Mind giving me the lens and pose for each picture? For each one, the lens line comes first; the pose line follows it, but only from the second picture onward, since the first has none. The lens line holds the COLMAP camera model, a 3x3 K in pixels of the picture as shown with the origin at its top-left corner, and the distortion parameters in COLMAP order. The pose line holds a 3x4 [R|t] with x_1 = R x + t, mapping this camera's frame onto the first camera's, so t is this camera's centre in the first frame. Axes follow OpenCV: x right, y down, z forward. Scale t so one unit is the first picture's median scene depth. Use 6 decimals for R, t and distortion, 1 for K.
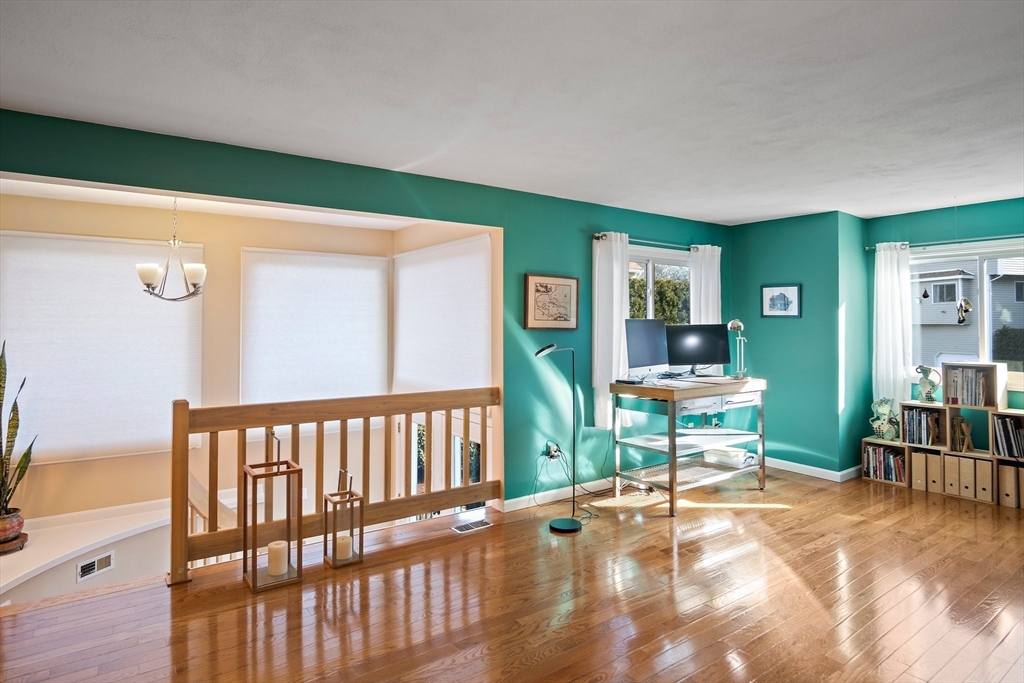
lens RADIAL K [[565.2, 0, 494.8], [0, 565.2, 311.8], [0, 0, 1]] dist [-0.034793, 0.011048]
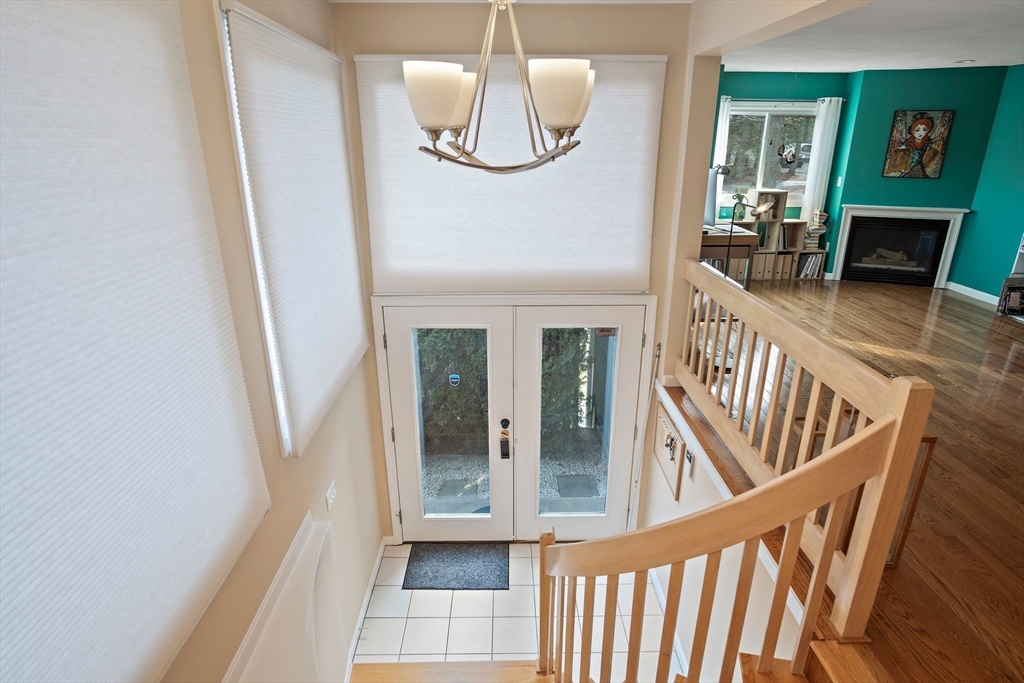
lens RADIAL K [[565.2, 0, 509.1], [0, 565.2, 346.3], [0, 0, 1]] dist [-0.034793, 0.011048]
pose [[0.564266, -0.286597, 0.774252, -0.774165], [-0.015603, 0.933944, 0.357080, -0.039515], [-0.825446, -0.213568, 0.522521, 0.663490]]
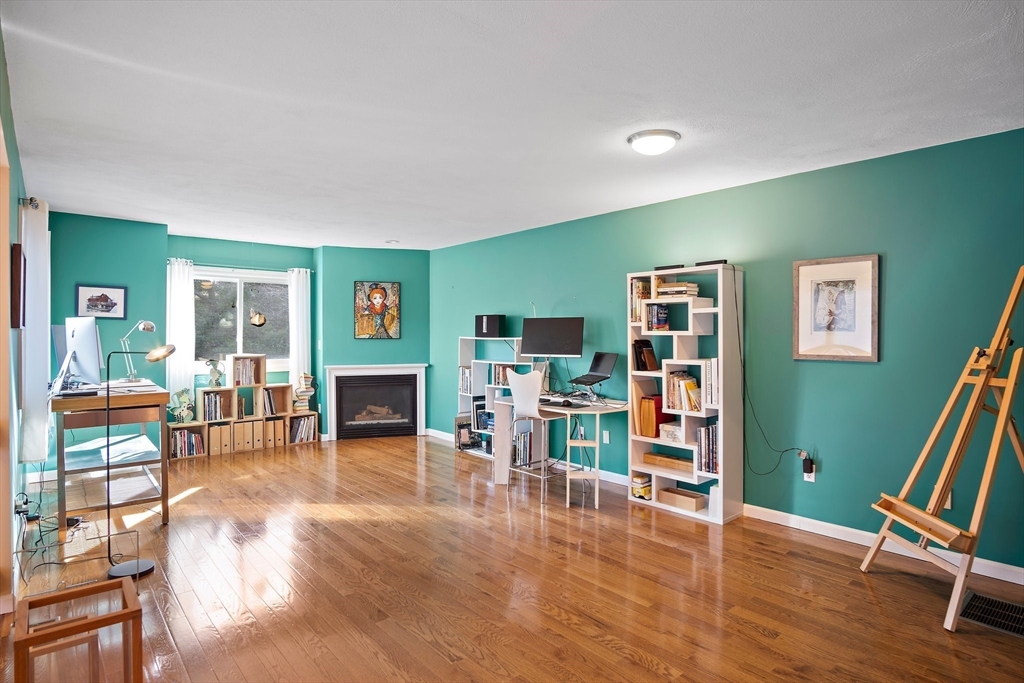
lens RADIAL K [[565.2, 0, 513.9], [0, 565.2, 335.2], [0, 0, 1]] dist [-0.034793, 0.011048]
pose [[-0.098118, -0.006392, 0.995154, -0.594361], [-0.023242, 0.999721, 0.004130, 0.020045], [-0.994903, -0.022724, -0.098239, 0.438952]]
